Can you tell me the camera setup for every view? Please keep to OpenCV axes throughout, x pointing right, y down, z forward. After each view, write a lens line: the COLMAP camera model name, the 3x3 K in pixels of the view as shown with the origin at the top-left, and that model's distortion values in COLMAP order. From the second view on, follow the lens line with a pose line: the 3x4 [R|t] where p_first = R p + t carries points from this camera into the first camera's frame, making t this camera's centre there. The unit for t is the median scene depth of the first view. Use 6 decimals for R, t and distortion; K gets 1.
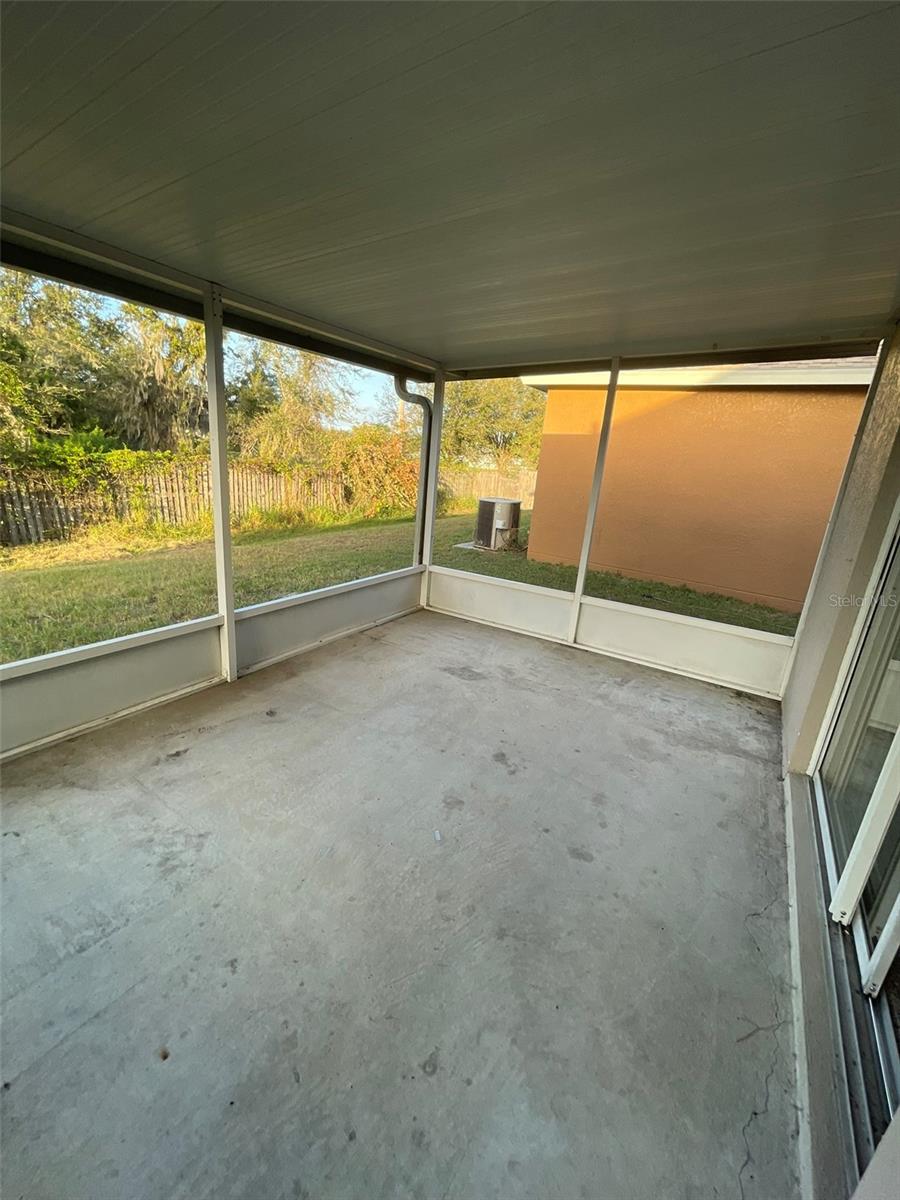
lens RADIAL K [[486.1, 0, 450.0], [0, 486.1, 599.7], [0, 0, 1]] dist [-0.002000, 0.000914]
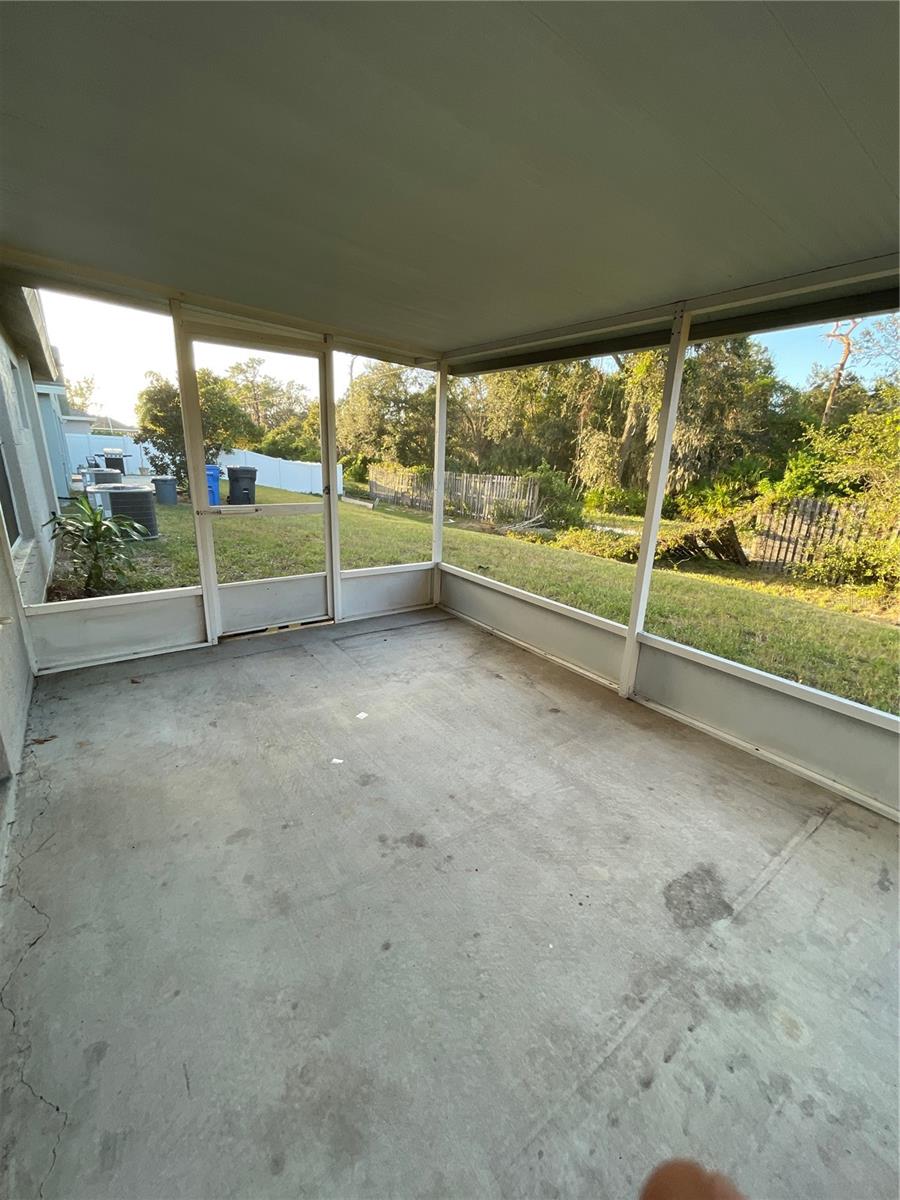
lens RADIAL K [[486.1, 0, 453.8], [0, 486.1, 600.8], [0, 0, 1]] dist [-0.002000, 0.000914]
pose [[-0.350007, 0.184206, -0.918457, 0.597056], [-0.327701, 0.894445, 0.304271, -0.214922], [0.877558, 0.407476, -0.252697, 0.923481]]
